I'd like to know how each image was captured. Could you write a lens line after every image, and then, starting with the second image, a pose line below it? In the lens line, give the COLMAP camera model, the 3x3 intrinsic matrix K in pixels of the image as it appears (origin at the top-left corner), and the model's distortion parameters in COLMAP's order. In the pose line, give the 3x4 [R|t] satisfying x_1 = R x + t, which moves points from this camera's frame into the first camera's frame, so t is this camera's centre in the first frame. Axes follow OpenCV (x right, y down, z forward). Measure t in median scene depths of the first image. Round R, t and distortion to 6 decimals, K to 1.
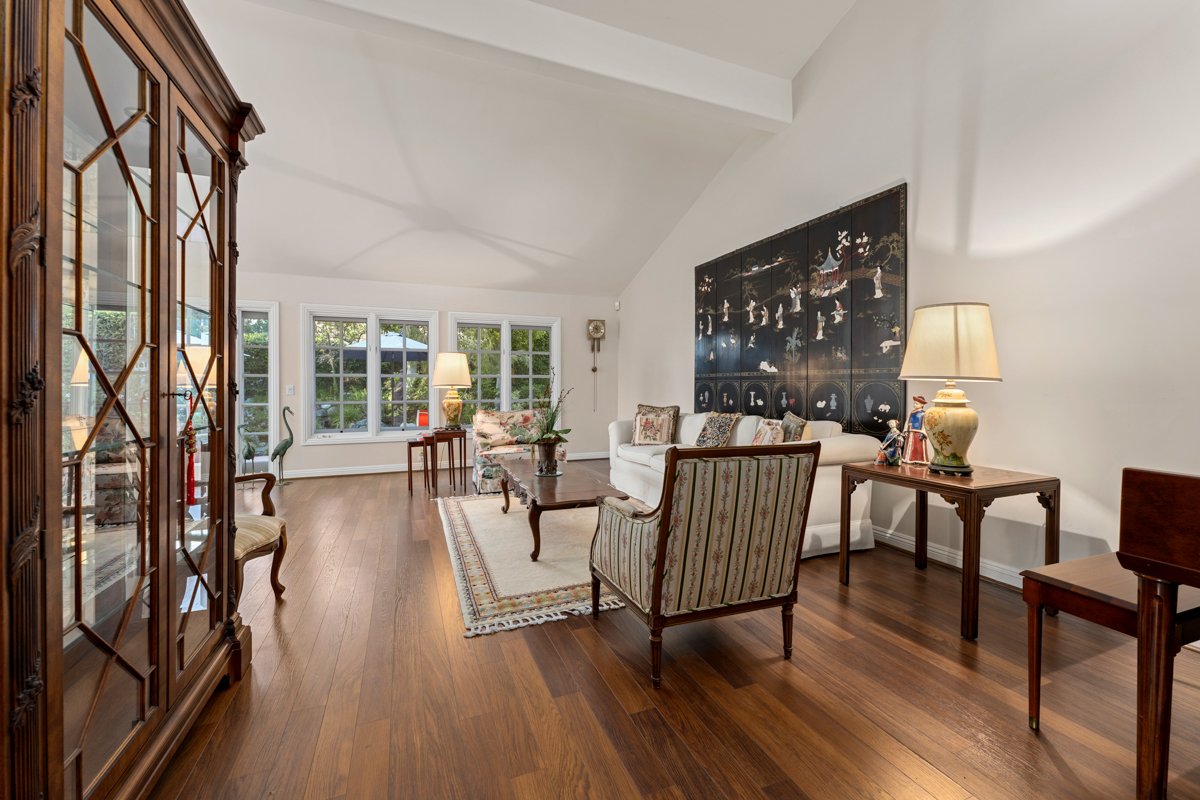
lens RADIAL K [[482.4, 0, 603.5], [0, 482.4, 391.6], [0, 0, 1]] dist [-0.000395, -0.000007]
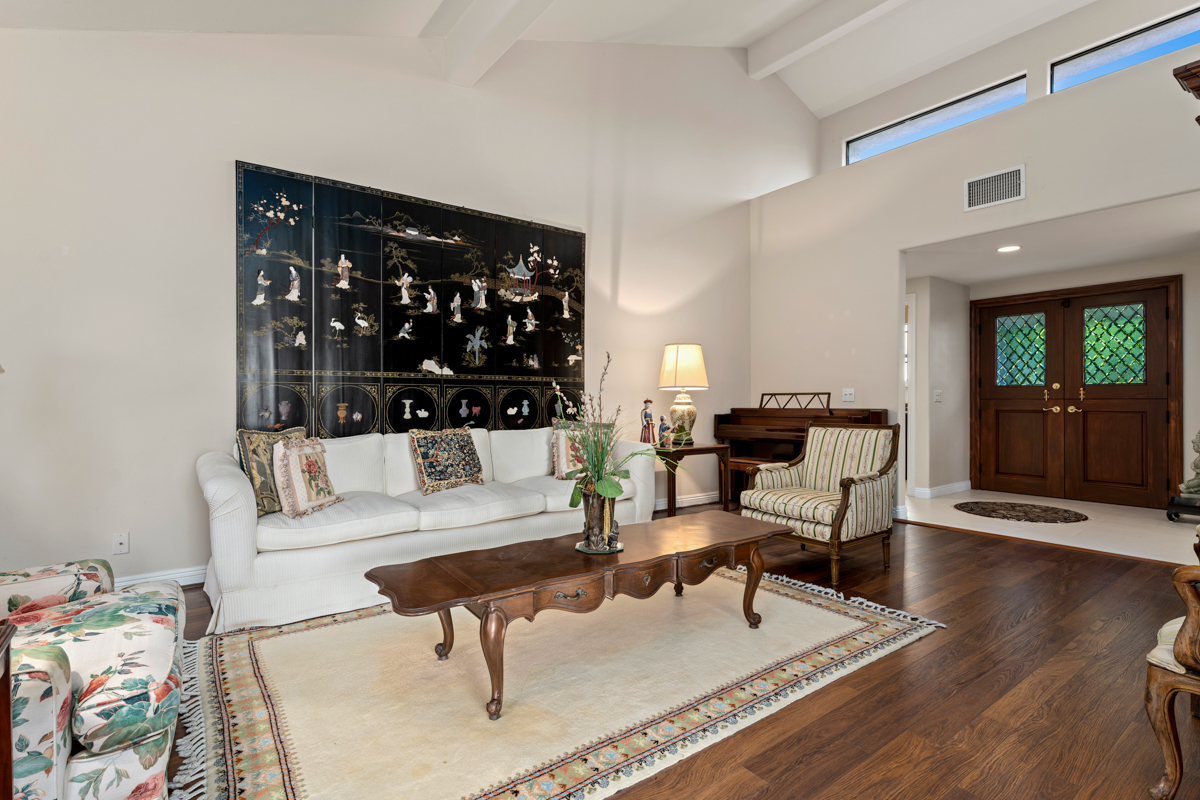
lens RADIAL K [[575.4, 0, 604.9], [0, 575.4, 400.7], [0, 0, 1]] dist [-0.001637, -0.000102]
pose [[-0.243787, -0.006150, 0.969809, -0.717474], [0.012260, 0.999880, 0.009423, -0.003500], [-0.969751, 0.014187, -0.243683, 1.098459]]
